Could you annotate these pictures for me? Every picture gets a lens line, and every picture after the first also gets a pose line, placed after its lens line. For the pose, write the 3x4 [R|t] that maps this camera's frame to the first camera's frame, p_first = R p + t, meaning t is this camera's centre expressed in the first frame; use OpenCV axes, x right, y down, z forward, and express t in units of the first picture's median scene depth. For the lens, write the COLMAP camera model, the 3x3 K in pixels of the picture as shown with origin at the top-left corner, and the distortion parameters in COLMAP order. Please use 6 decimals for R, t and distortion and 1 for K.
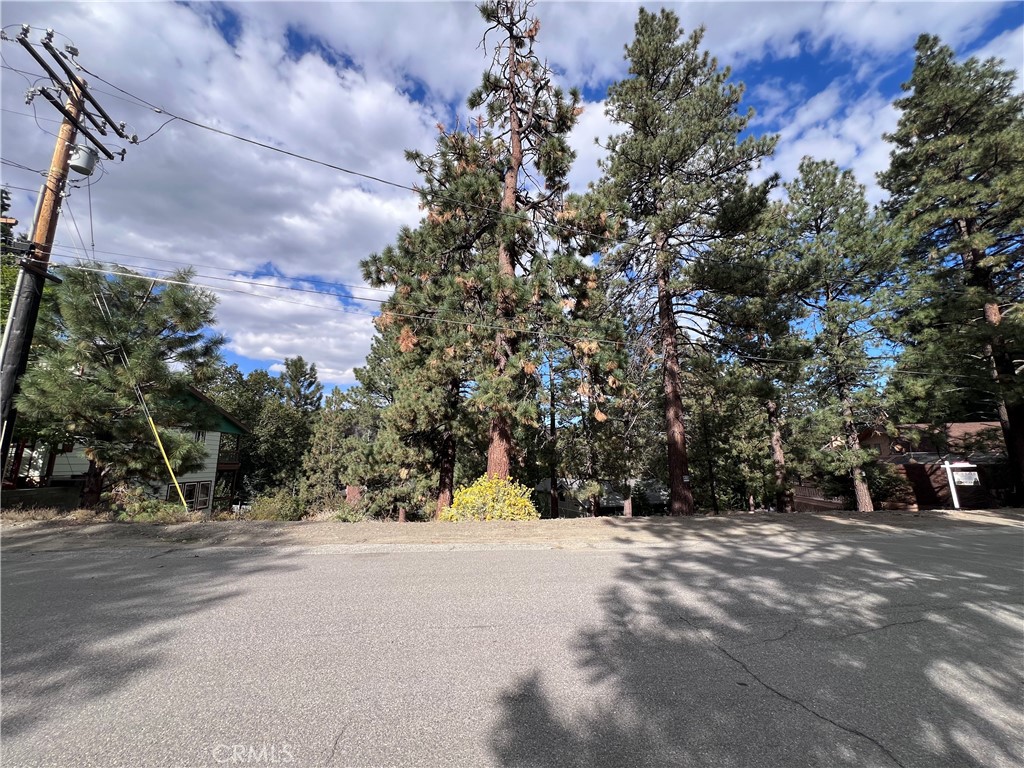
lens RADIAL K [[408.6, 0, 511.9], [0, 408.6, 384.1], [0, 0, 1]] dist [-0.000720, -0.000138]
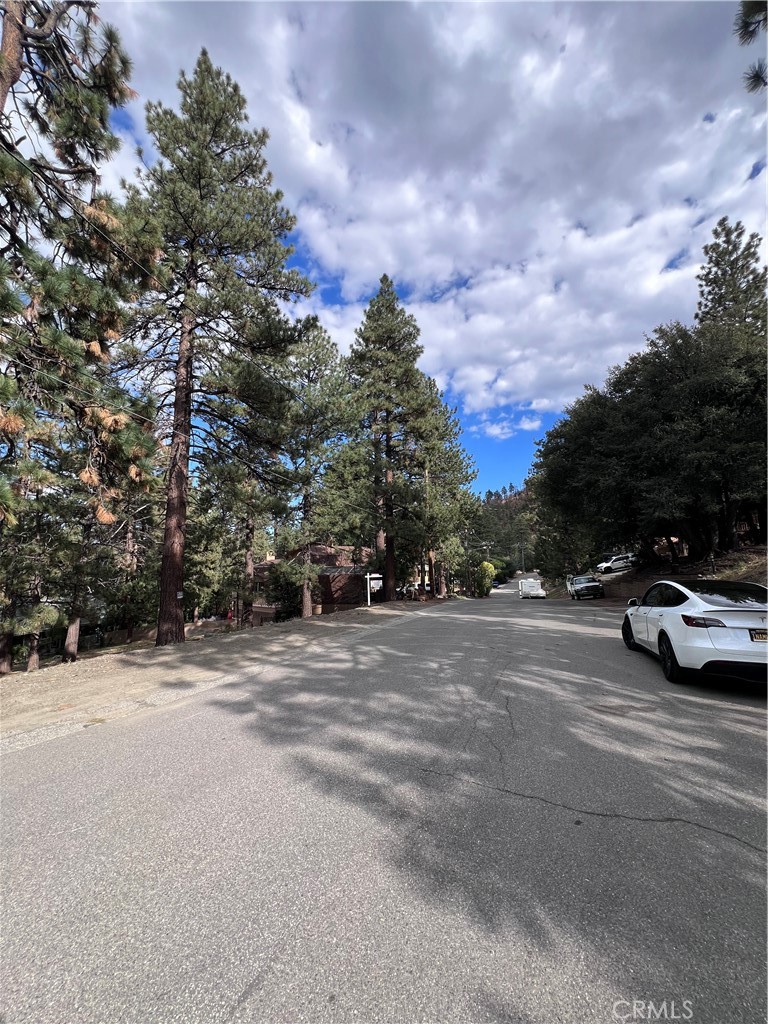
lens RADIAL K [[408.6, 0, 385.2], [0, 408.6, 510.0], [0, 0, 1]] dist [-0.000720, -0.000138]
pose [[0.551667, 0.117026, 0.825814, -0.301006], [-0.144792, 0.988512, -0.043357, 0.073707], [-0.821401, -0.095653, 0.562274, 0.508798]]
